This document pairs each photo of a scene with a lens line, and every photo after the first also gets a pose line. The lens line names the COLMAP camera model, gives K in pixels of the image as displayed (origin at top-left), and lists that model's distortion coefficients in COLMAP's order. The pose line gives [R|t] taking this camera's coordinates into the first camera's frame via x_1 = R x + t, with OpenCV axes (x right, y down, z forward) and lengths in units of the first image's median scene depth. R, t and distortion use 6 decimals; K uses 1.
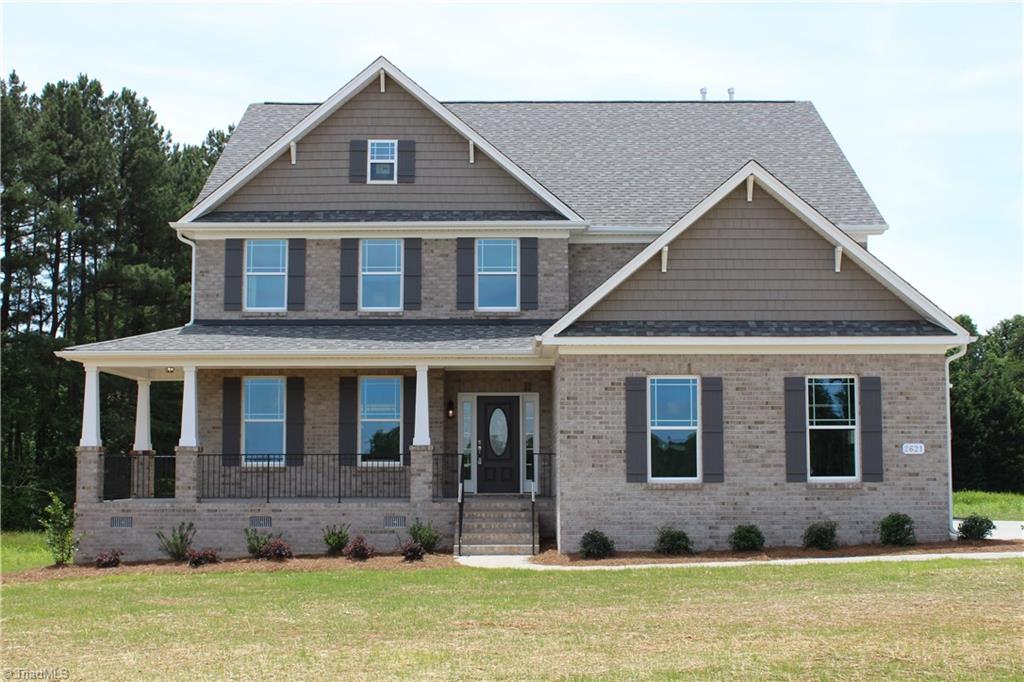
lens RADIAL K [[1357.9, 0, 510.7], [0, 1357.9, 346.9], [0, 0, 1]] dist [-0.063433, 0.000000]
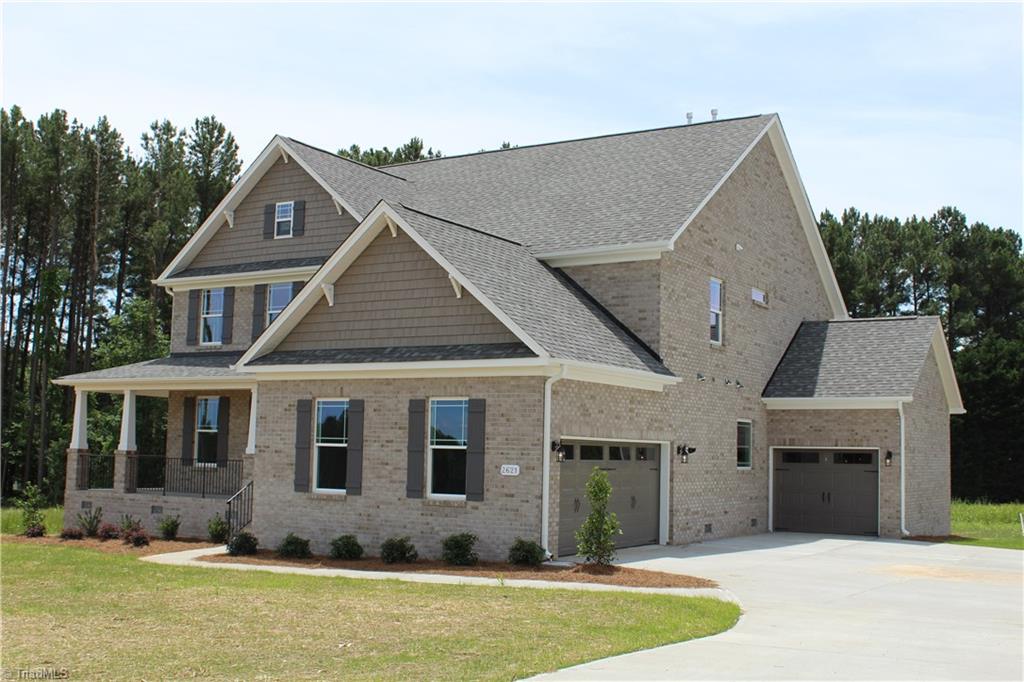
lens RADIAL K [[1164.9, 0, 513.2], [0, 1164.9, 345.3], [0, 0, 1]] dist [-0.089281, 0.000000]
pose [[0.855111, -0.027528, -0.517714, 0.681992], [0.025174, 0.999616, -0.011572, -0.006983], [0.517834, -0.003138, 0.855476, 0.232880]]
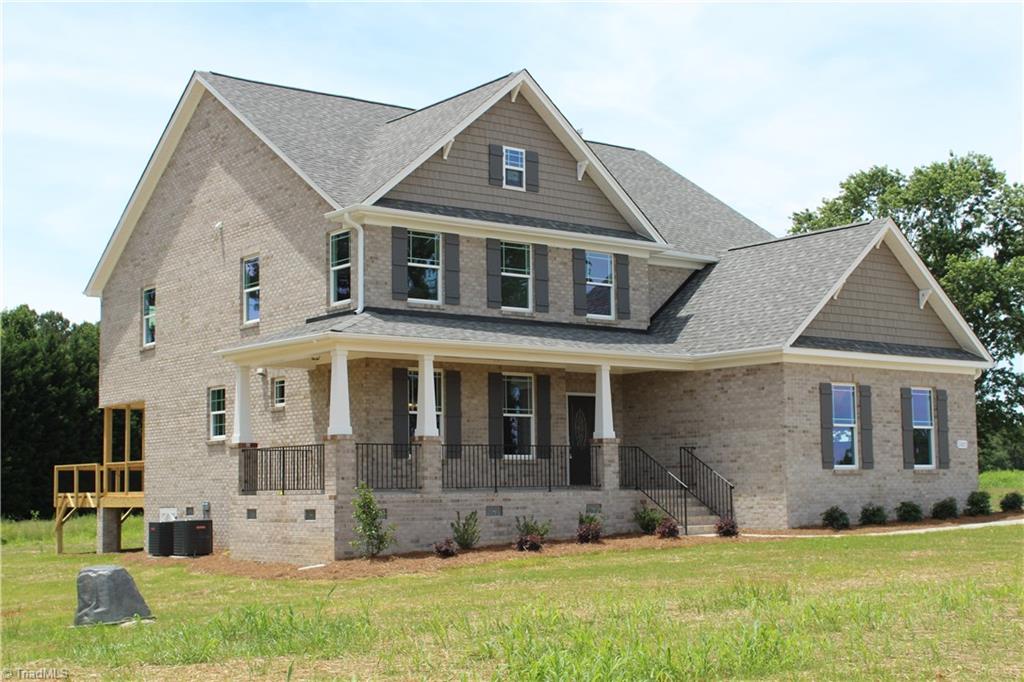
lens RADIAL K [[1439.2, 0, 513.1], [0, 1439.2, 338.8], [0, 0, 1]] dist [-0.055496, 0.000000]
pose [[0.788545, 0.057241, 0.612307, -0.844389], [-0.045712, 0.998360, -0.034462, 0.036321], [-0.613275, -0.000815, 0.789869, 0.134780]]
